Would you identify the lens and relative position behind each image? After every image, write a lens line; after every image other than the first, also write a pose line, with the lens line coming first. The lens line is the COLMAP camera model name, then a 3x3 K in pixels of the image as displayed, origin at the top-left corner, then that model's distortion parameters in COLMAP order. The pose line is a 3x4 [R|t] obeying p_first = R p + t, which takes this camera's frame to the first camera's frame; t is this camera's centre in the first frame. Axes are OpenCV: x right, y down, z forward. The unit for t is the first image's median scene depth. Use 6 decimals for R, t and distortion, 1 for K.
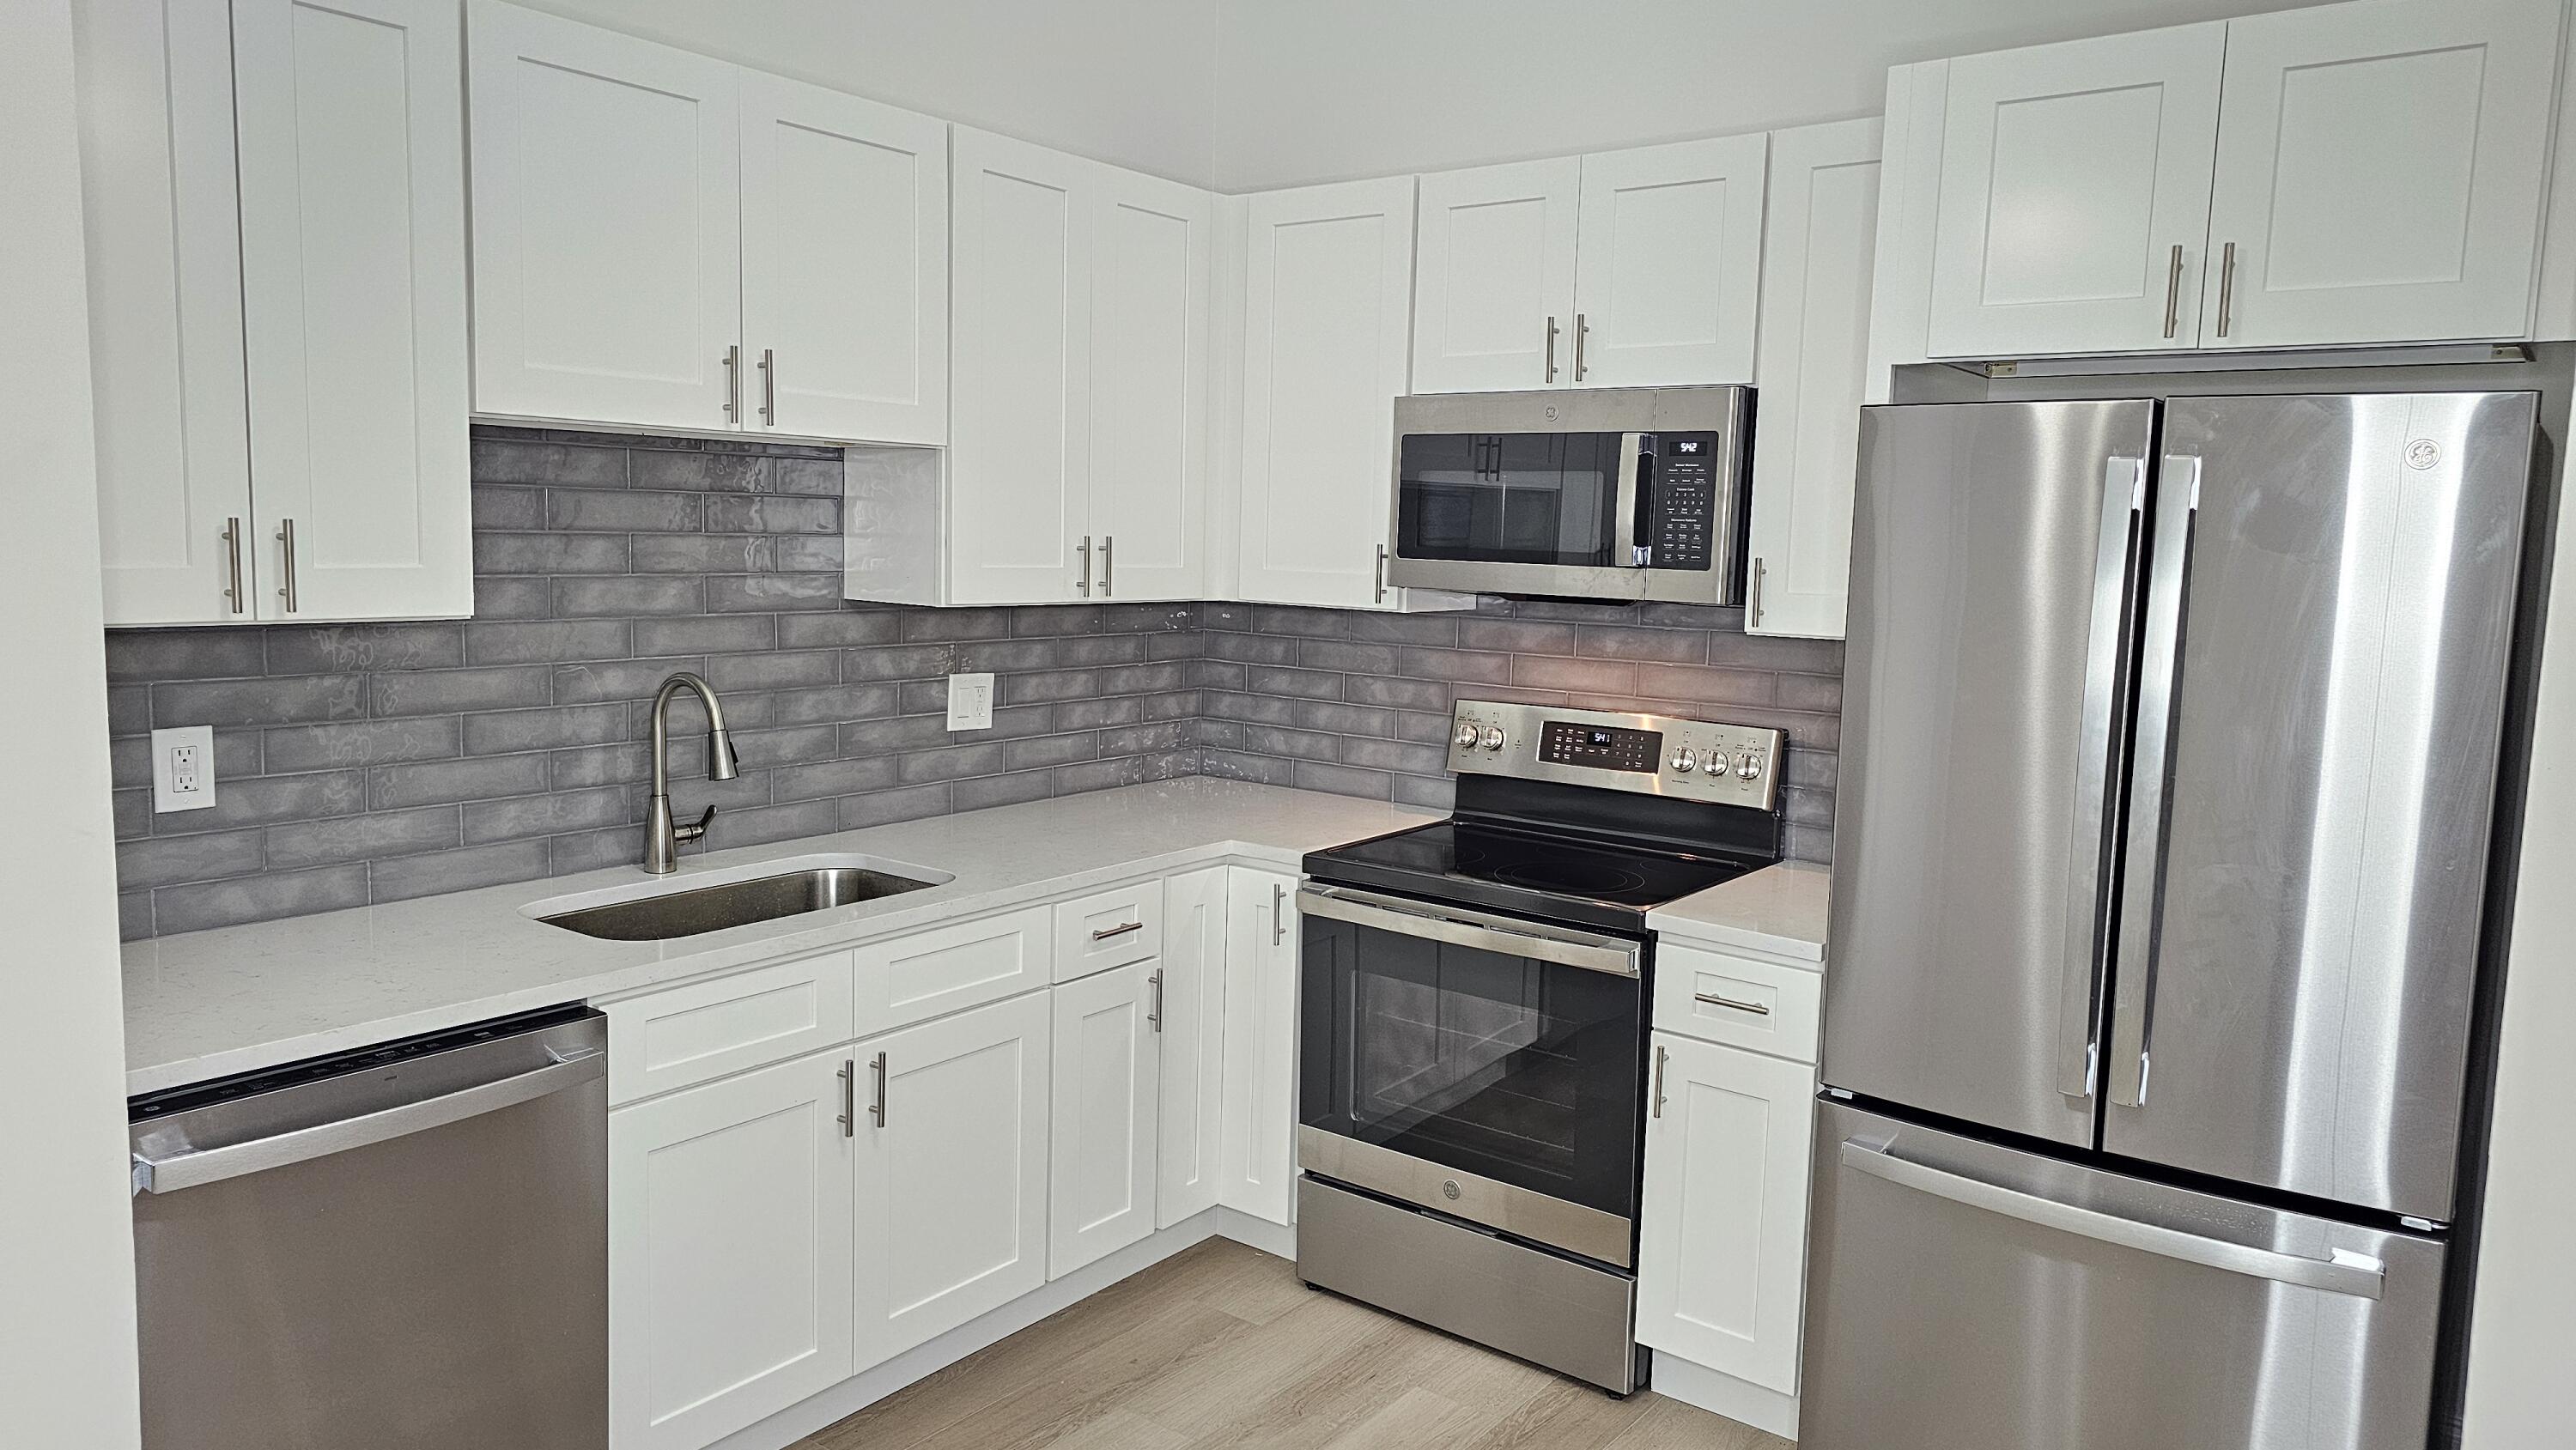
lens RADIAL K [[1729.5, 0, 1288.0], [0, 1729.5, 725.0], [0, 0, 1]] dist [0.088720, -0.108946]
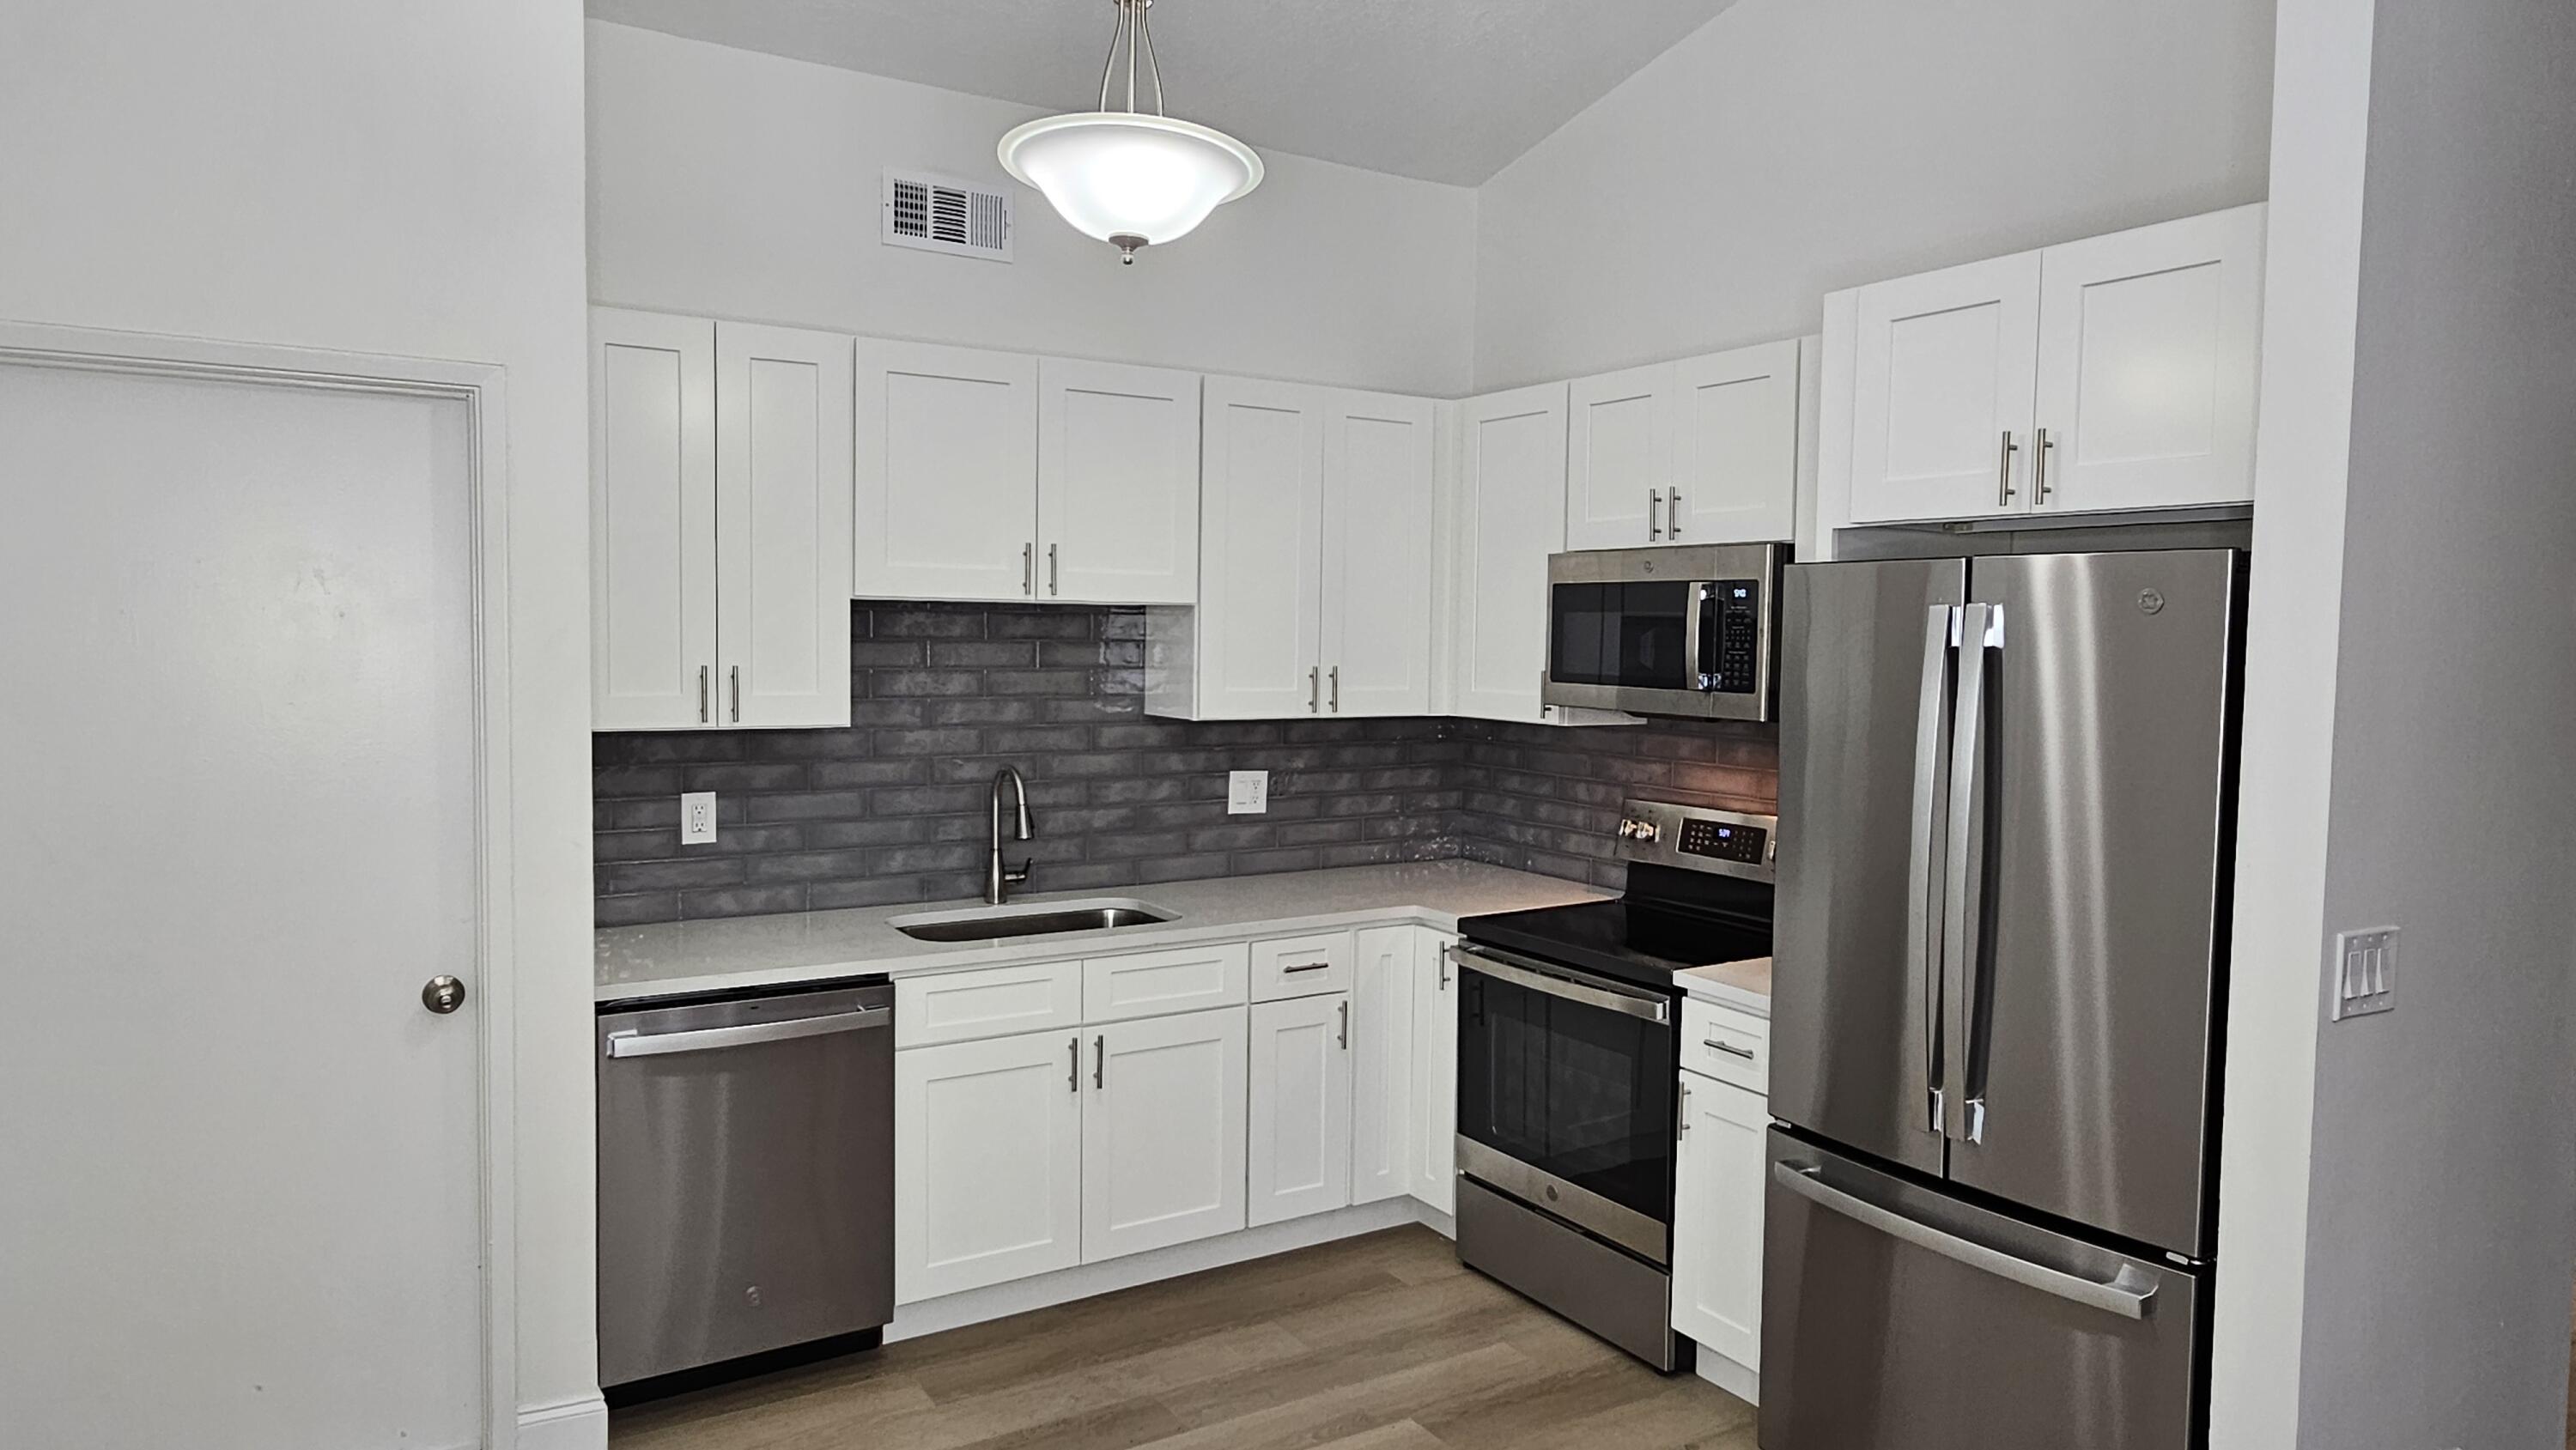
lens RADIAL K [[1641.7, 0, 1286.6], [0, 1641.7, 741.8], [0, 0, 1]] dist [-0.005806, 0.000477]
pose [[0.930051, 0.010066, -0.367293, 0.348005], [-0.030026, 0.998363, -0.048670, 0.009401], [0.366202, 0.056294, 0.928831, -0.170502]]
